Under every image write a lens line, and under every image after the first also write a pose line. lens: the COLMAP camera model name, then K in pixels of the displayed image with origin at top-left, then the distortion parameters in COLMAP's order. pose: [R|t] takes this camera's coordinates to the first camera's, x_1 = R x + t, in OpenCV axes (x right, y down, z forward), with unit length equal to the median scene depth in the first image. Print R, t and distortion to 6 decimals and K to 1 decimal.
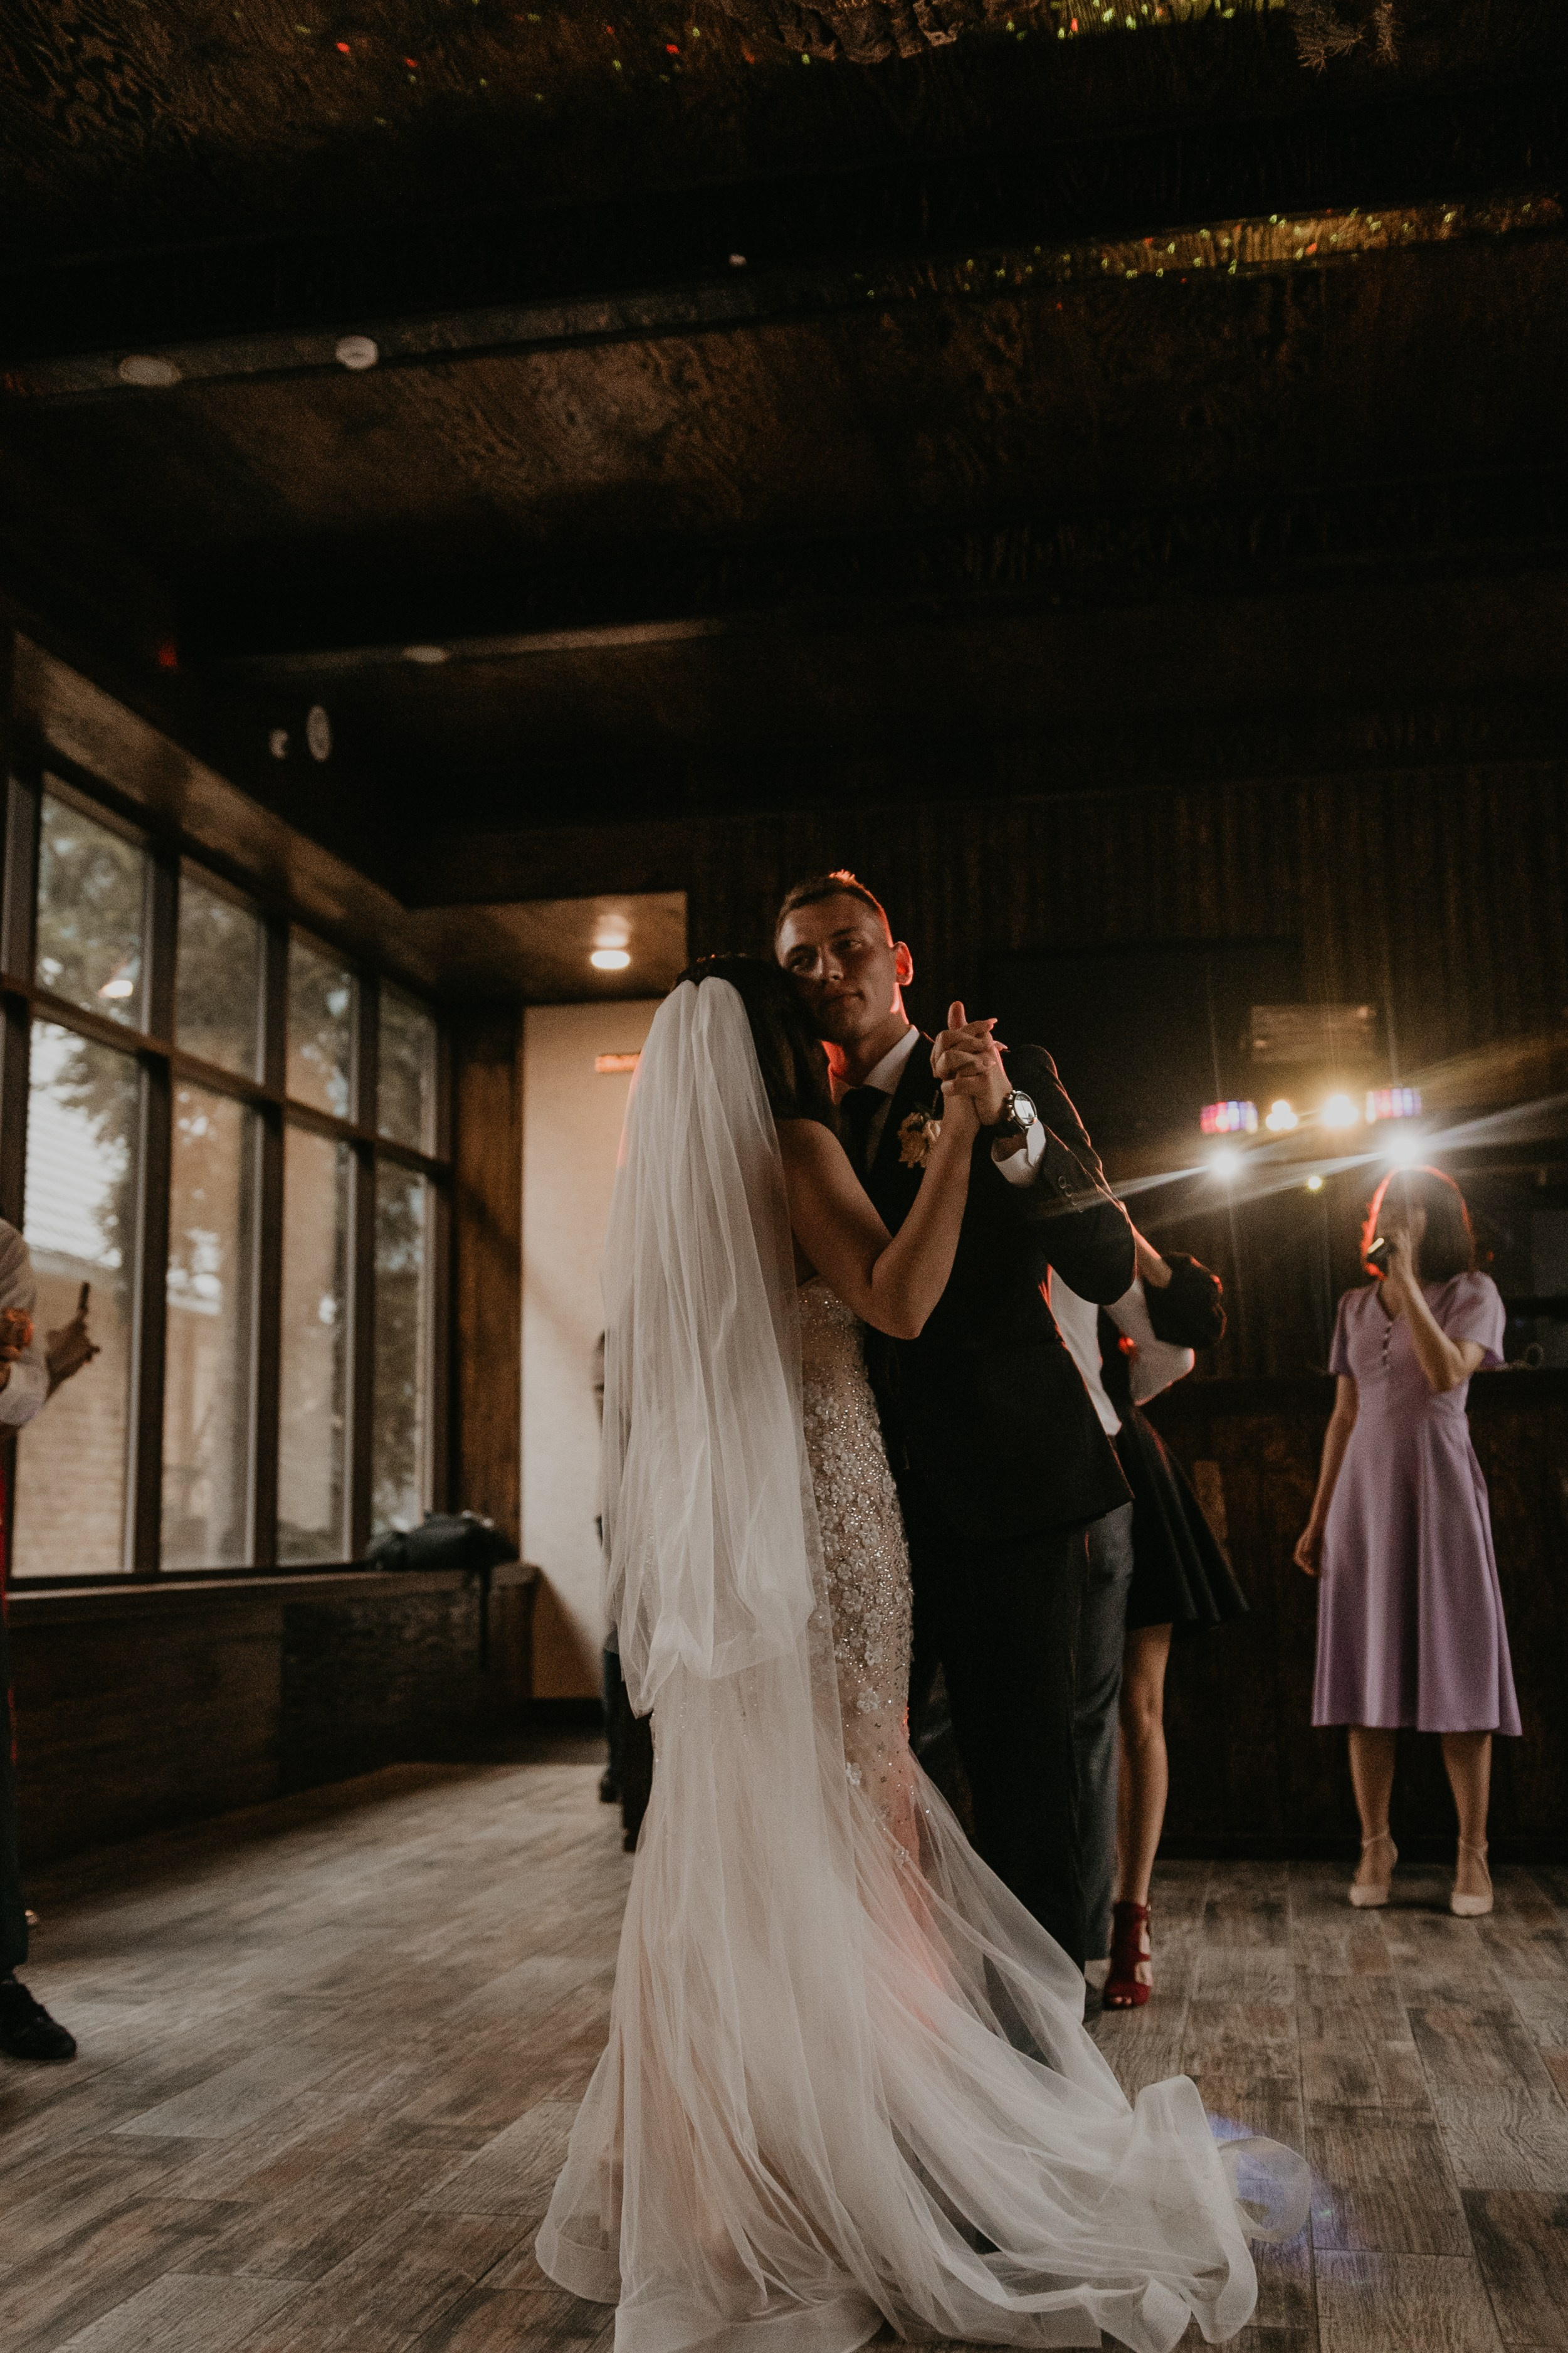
lens RADIAL K [[2354.5, 0, 752.3], [0, 2354.5, 1095.3], [0, 0, 1]] dist [-0.056664, 0.000000]
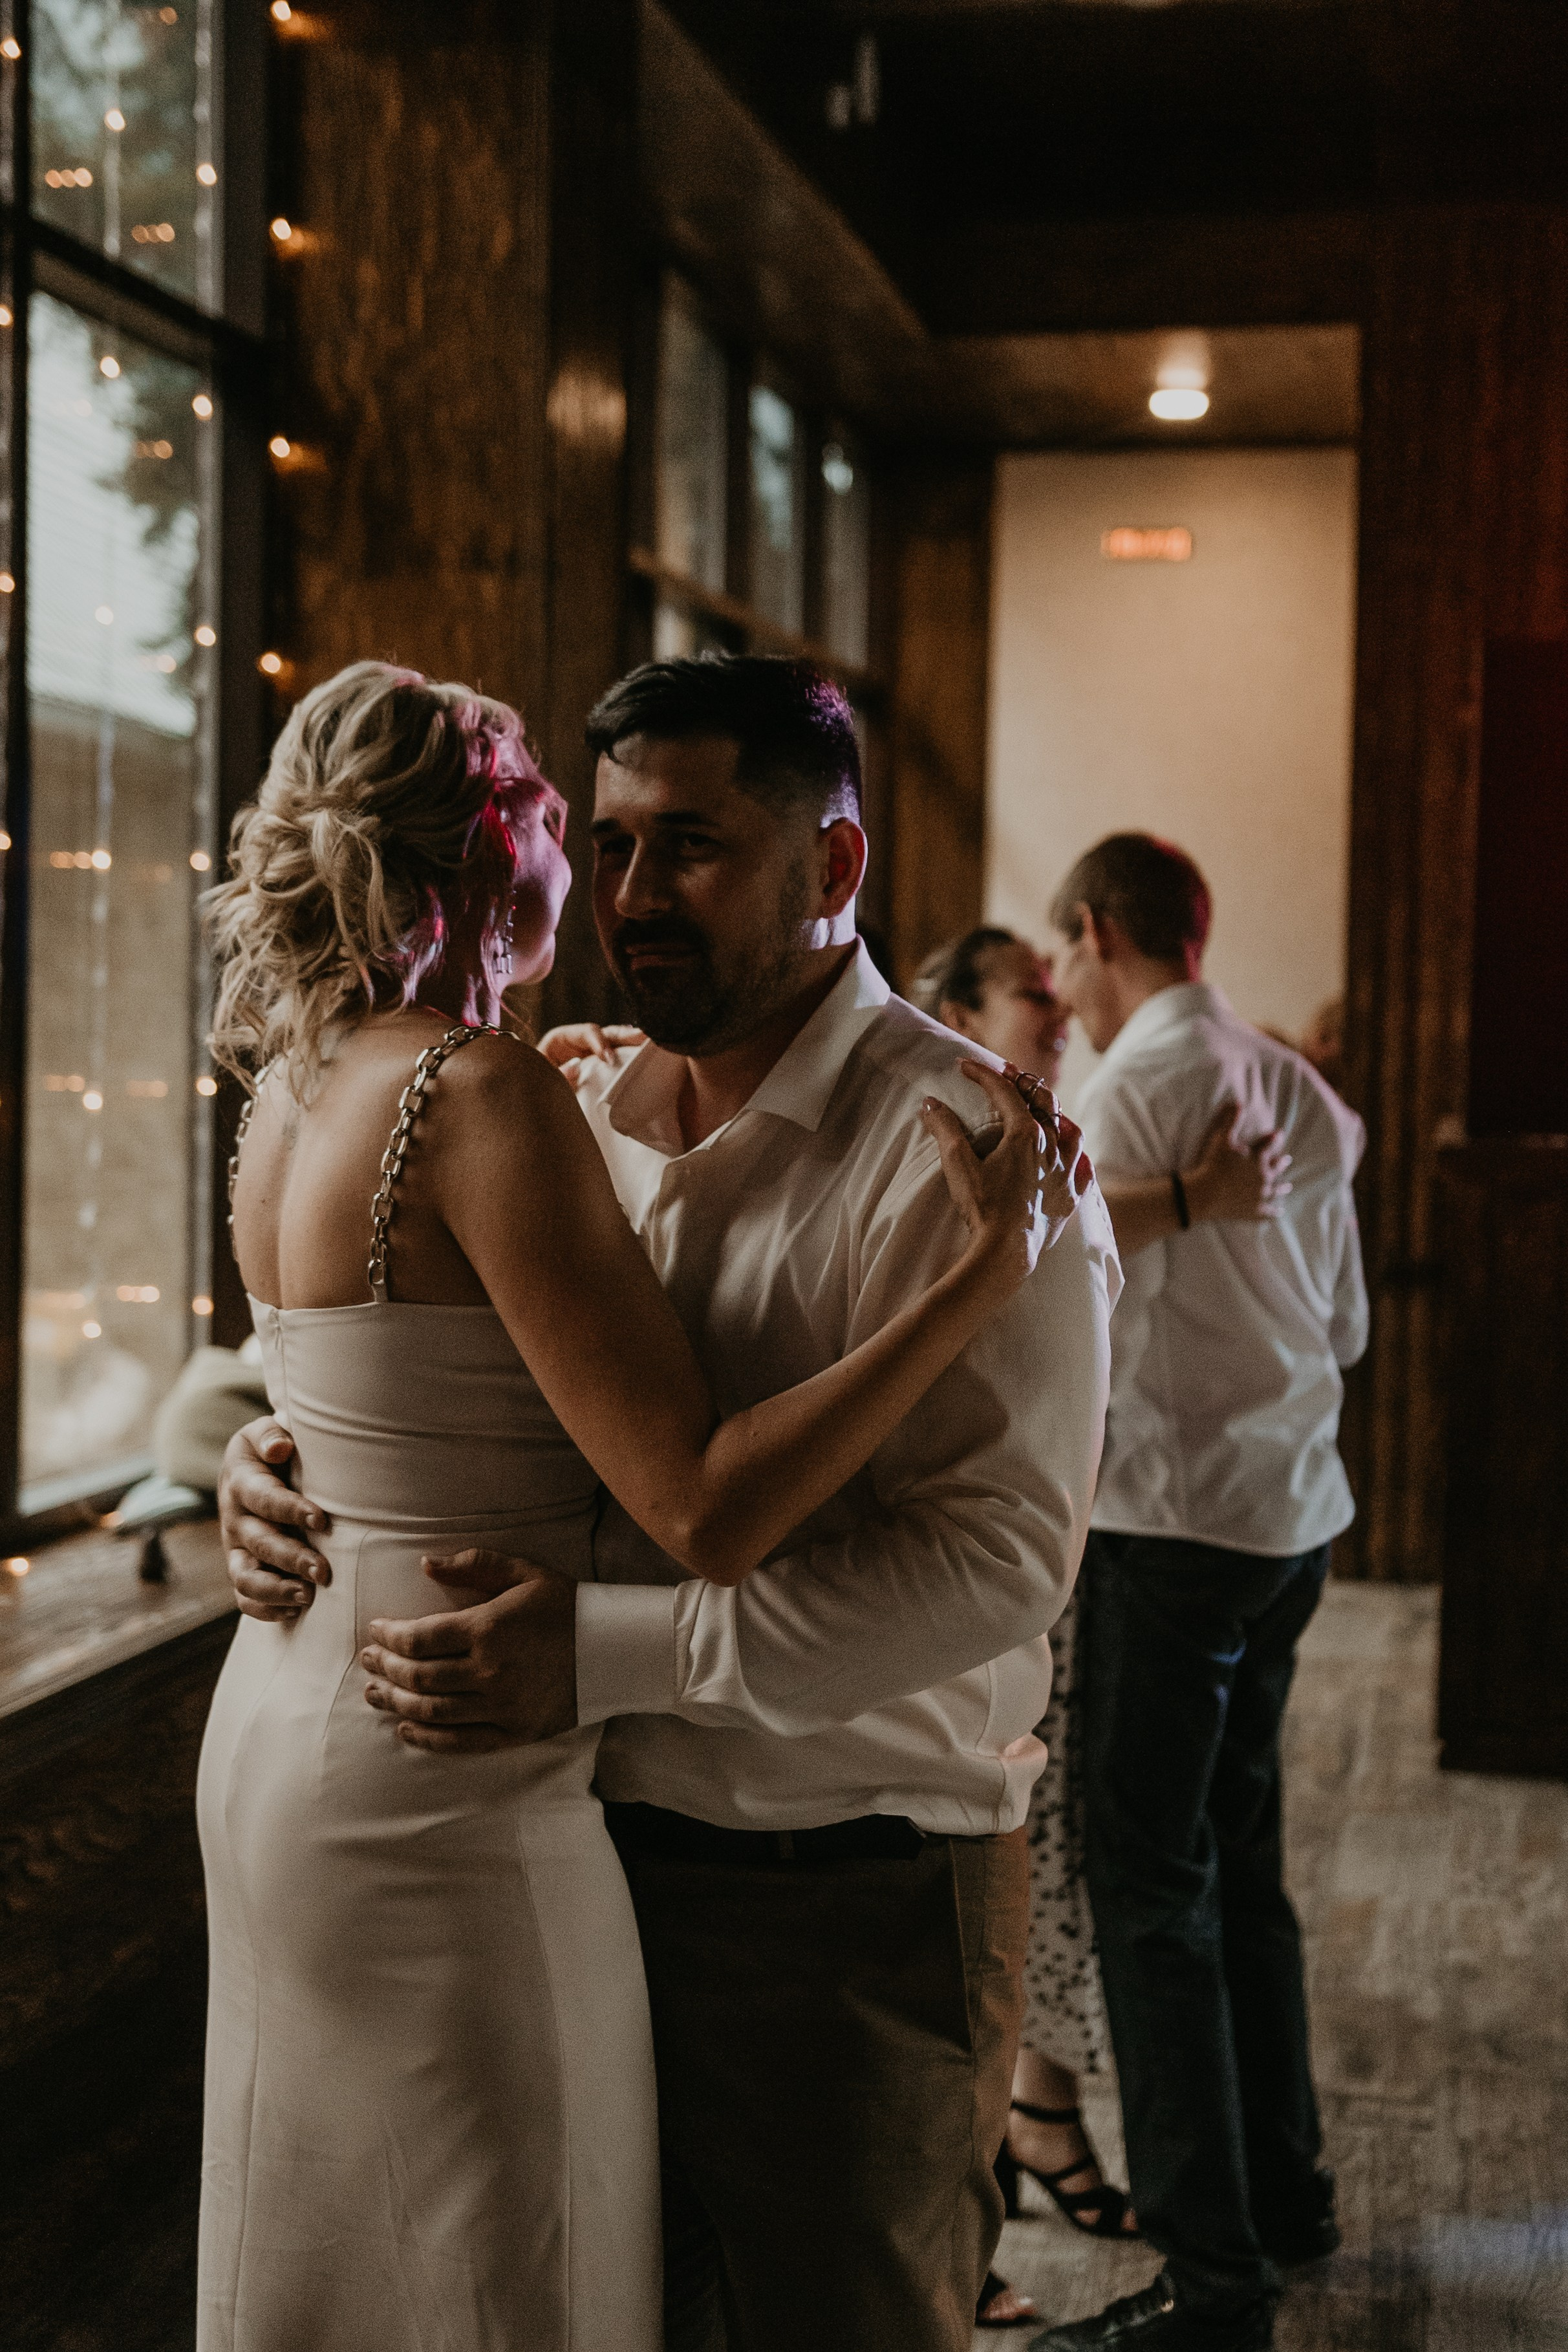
lens RADIAL K [[3266.4, 0, 782.7], [0, 3266.4, 1171.0], [0, 0, 1]] dist [0.034632, 0.000000]
pose [[0.999517, 0.029923, -0.008357, -0.165573], [-0.027270, 0.973870, 0.225465, -0.054121], [0.014885, -0.225128, 0.974215, 0.028093]]
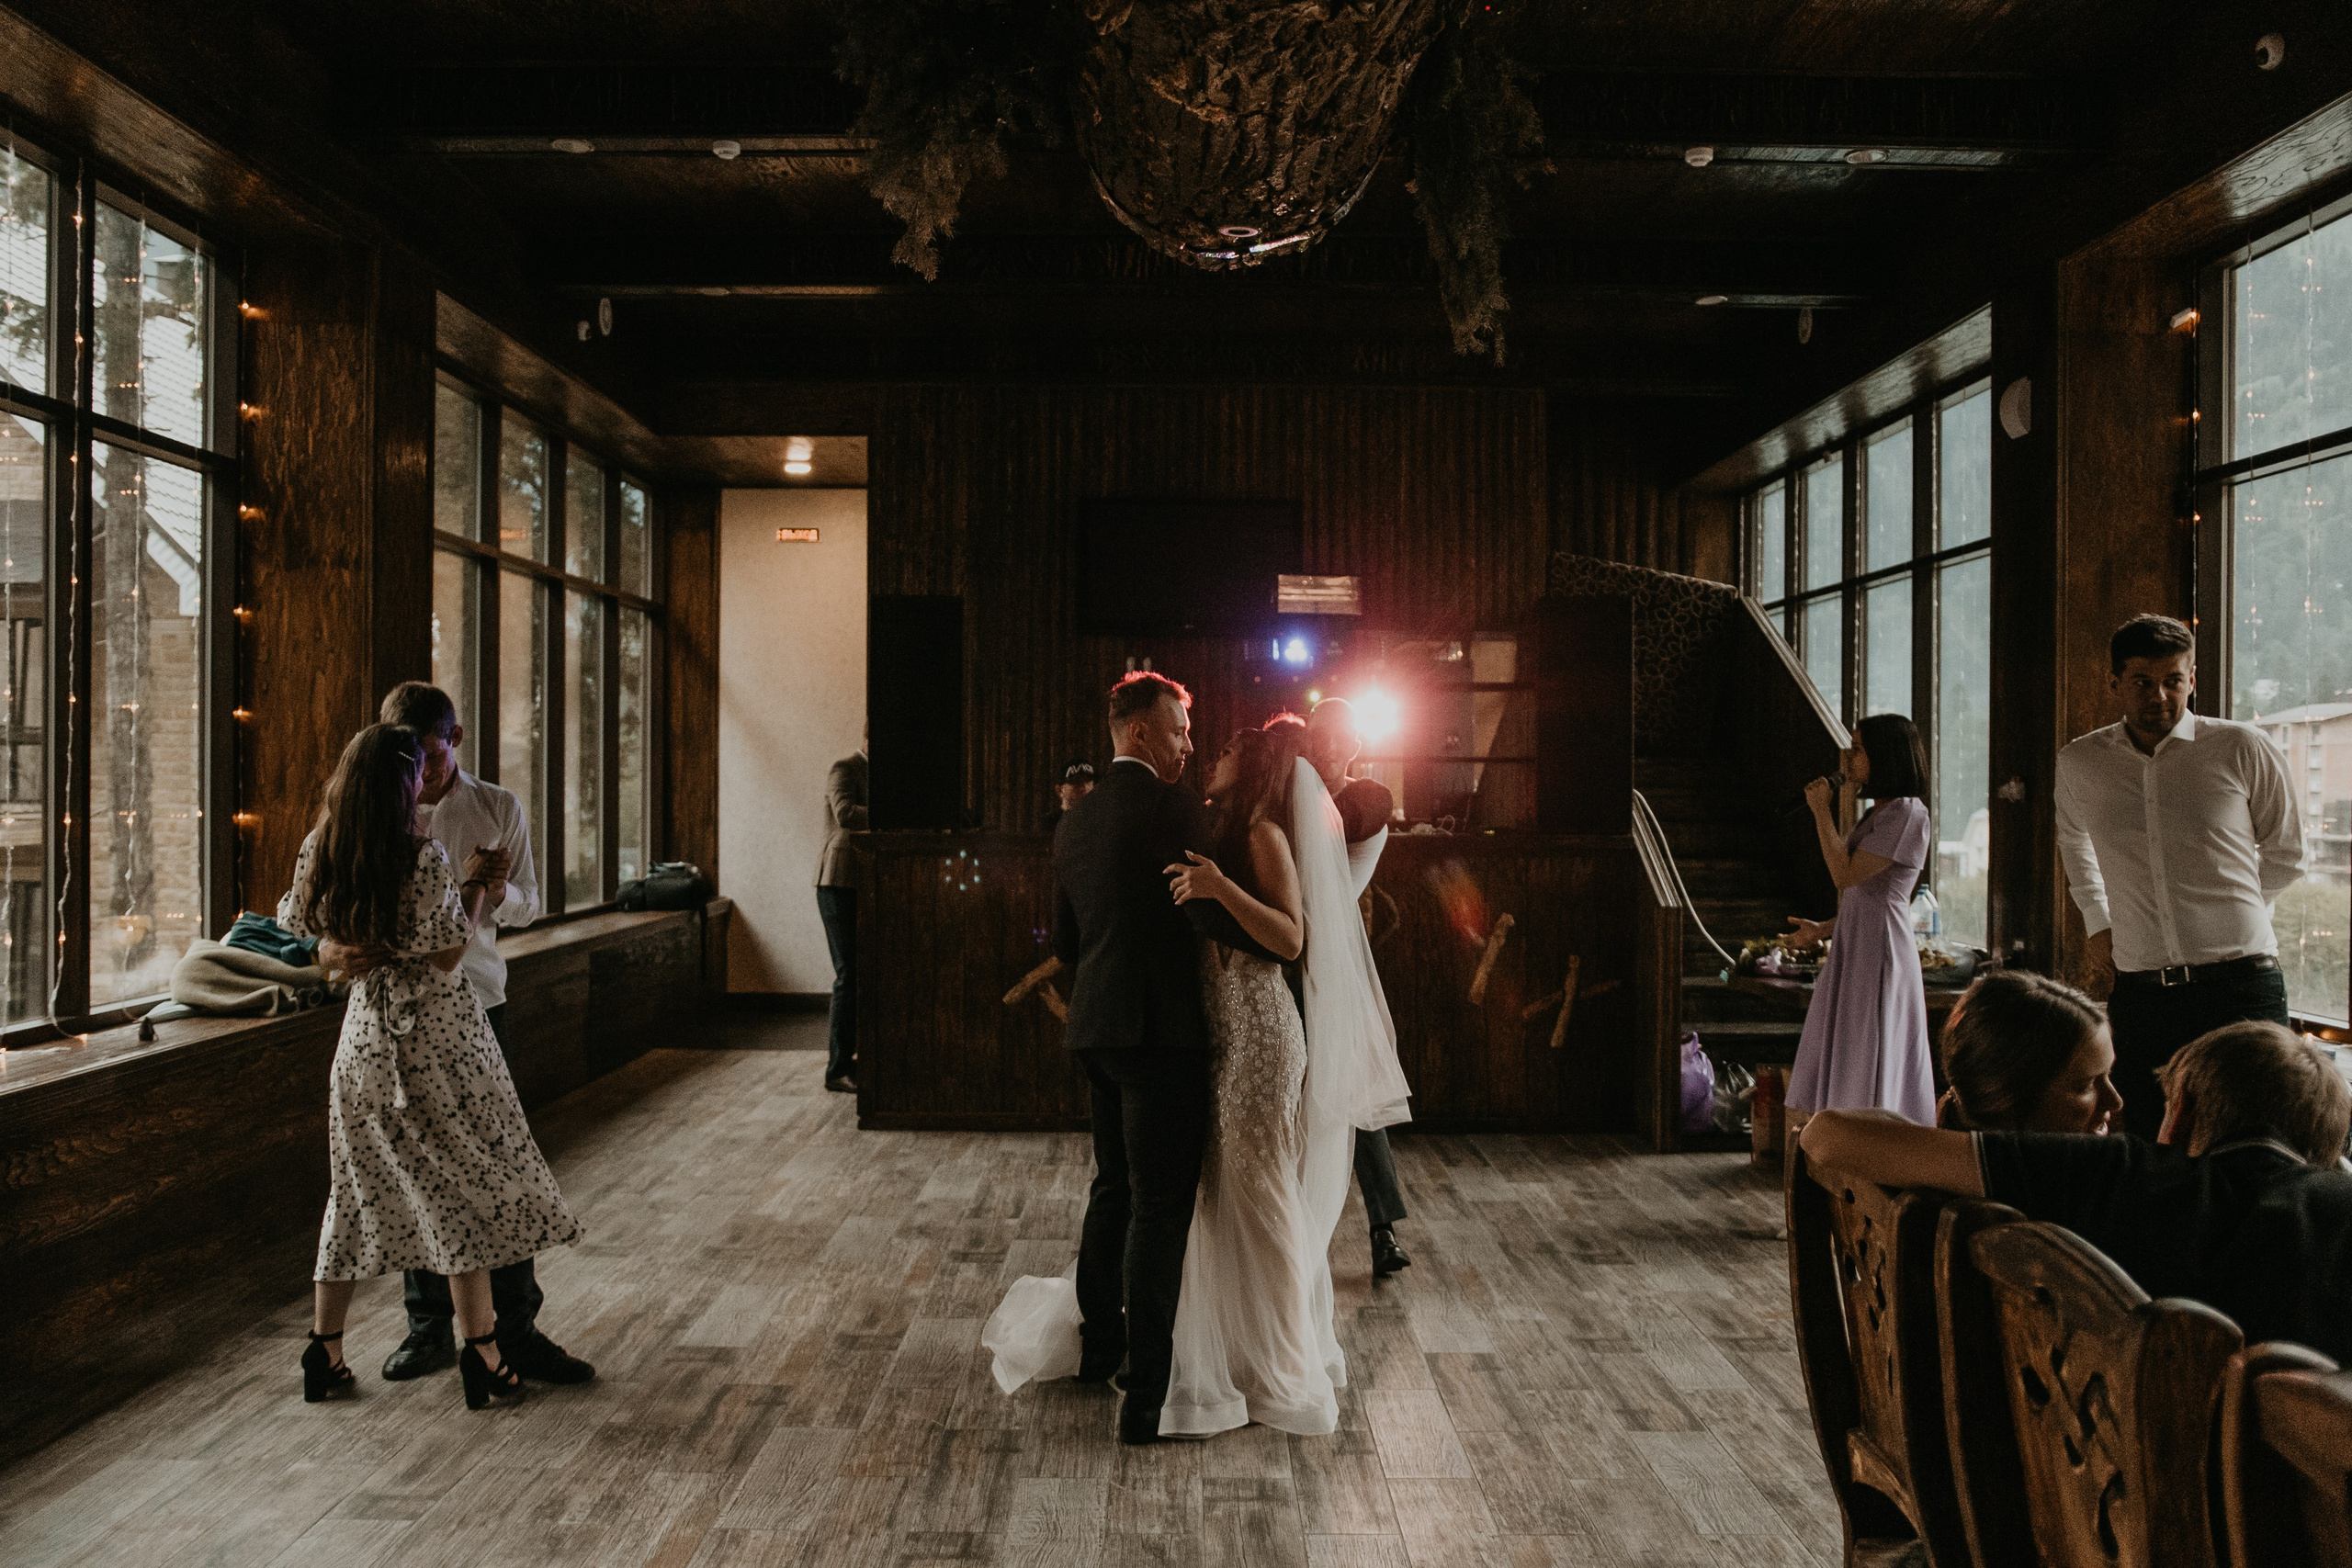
lens RADIAL K [[1885.5, 0, 1169.0], [0, 1885.5, 783.0], [0, 0, 1]] dist [-0.054934, 0.020520]
pose [[0.978513, 0.015309, 0.205614, -0.073308], [-0.052058, 0.983274, 0.174533, -0.082095], [-0.199503, -0.181486, 0.962944, -0.122434]]
